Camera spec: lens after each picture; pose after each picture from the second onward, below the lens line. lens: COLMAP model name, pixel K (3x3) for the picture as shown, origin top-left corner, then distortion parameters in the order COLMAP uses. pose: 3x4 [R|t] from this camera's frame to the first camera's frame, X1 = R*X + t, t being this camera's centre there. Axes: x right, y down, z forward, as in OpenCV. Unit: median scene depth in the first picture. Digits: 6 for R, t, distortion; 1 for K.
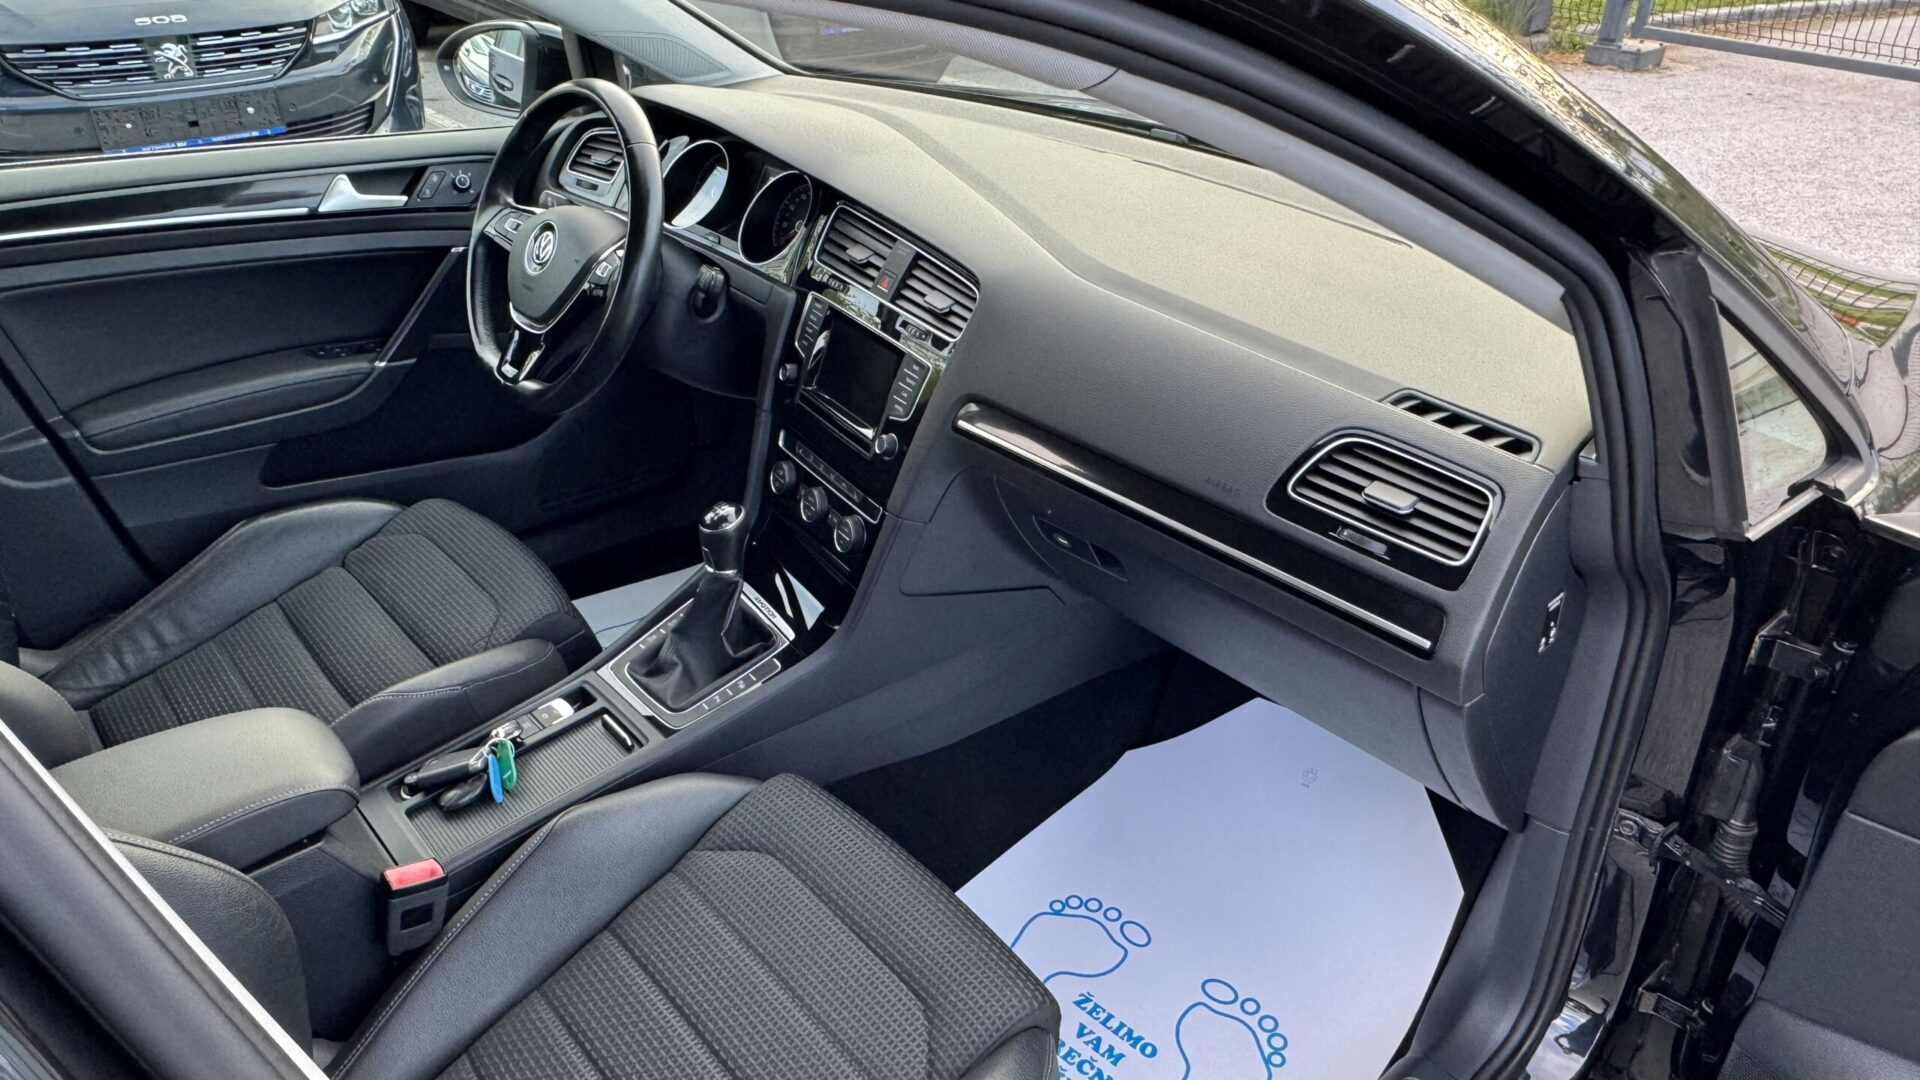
lens RADIAL K [[1303.2, 0, 956.7], [0, 1303.2, 536.6], [0, 0, 1]] dist [-0.003150, 0.003186]
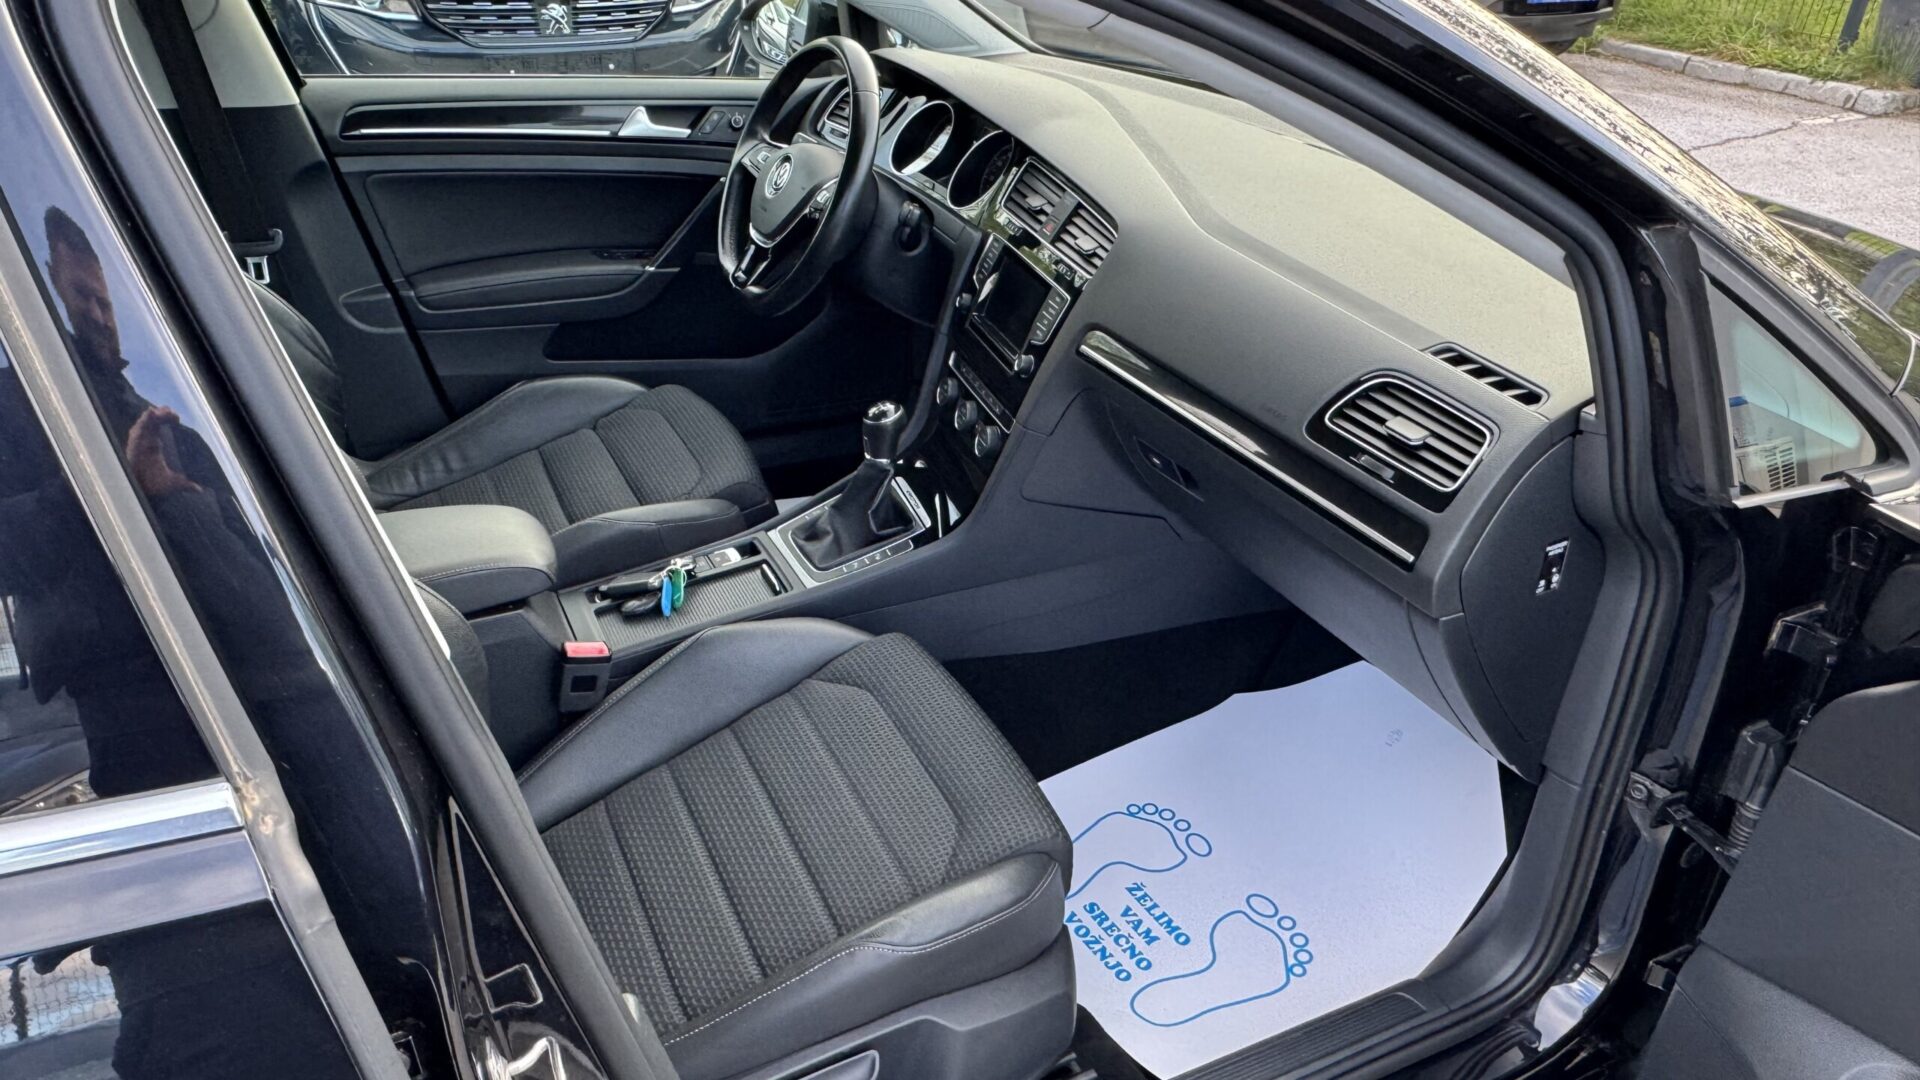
lens RADIAL K [[1318.5, 0, 962.5], [0, 1318.5, 533.6], [0, 0, 1]] dist [-0.000838, 0.003478]
pose [[0.967218, 0.142306, -0.210329, 0.151833], [-0.144907, 0.989441, 0.003074, 0.078099], [0.208545, 0.027505, 0.977626, -0.136119]]
